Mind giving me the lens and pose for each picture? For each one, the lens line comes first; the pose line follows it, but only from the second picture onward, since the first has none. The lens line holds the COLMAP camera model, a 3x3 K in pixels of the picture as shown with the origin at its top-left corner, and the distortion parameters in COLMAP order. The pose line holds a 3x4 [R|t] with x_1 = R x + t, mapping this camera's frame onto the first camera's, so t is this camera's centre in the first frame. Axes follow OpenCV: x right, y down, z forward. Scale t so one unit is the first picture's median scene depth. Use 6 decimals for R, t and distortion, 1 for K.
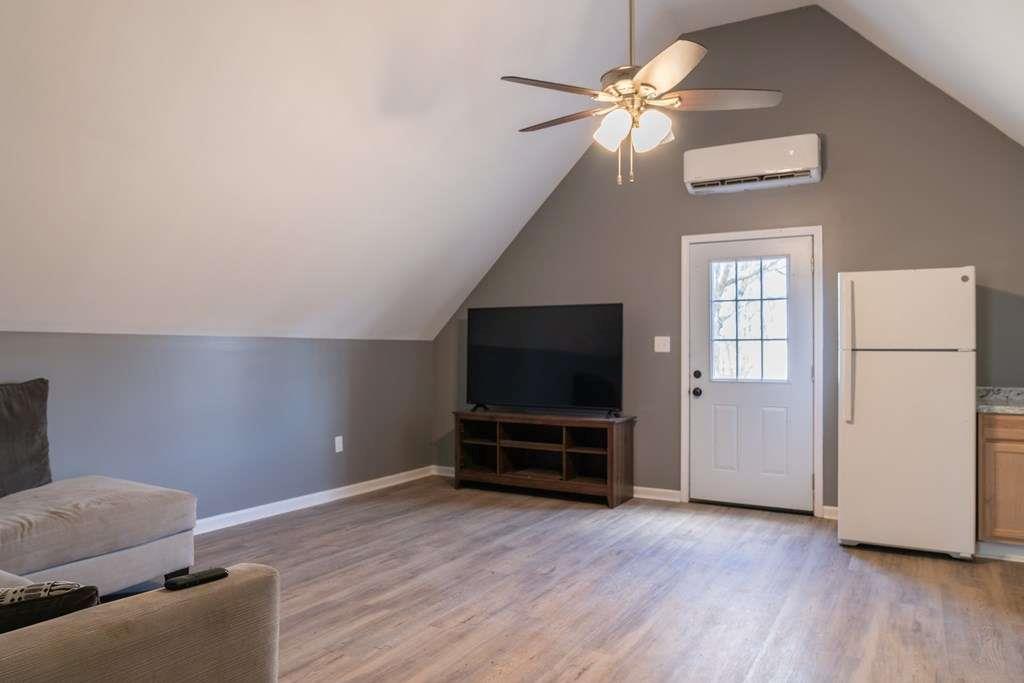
lens RADIAL K [[696.0, 0, 505.2], [0, 696.0, 343.9], [0, 0, 1]] dist [-0.028268, 0.011985]
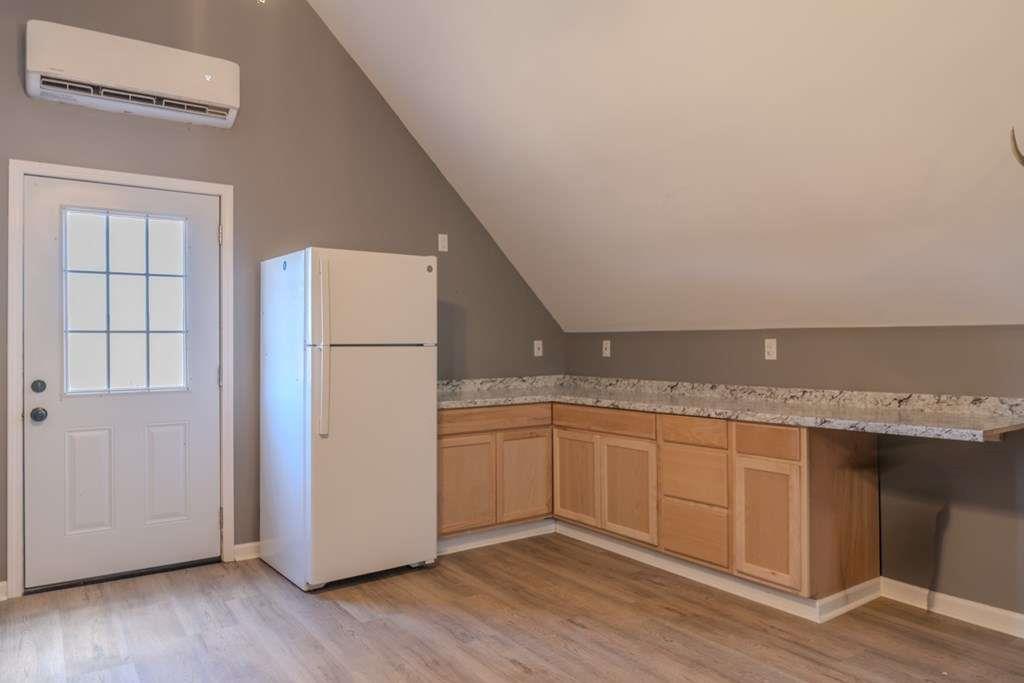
lens RADIAL K [[696.0, 0, 515.6], [0, 696.0, 340.2], [0, 0, 1]] dist [-0.028268, 0.011985]
pose [[0.417930, -0.004579, 0.908468, -0.117343], [-0.001701, 0.999982, 0.005823, -0.002272], [-0.908478, -0.003979, 0.417915, 0.392988]]
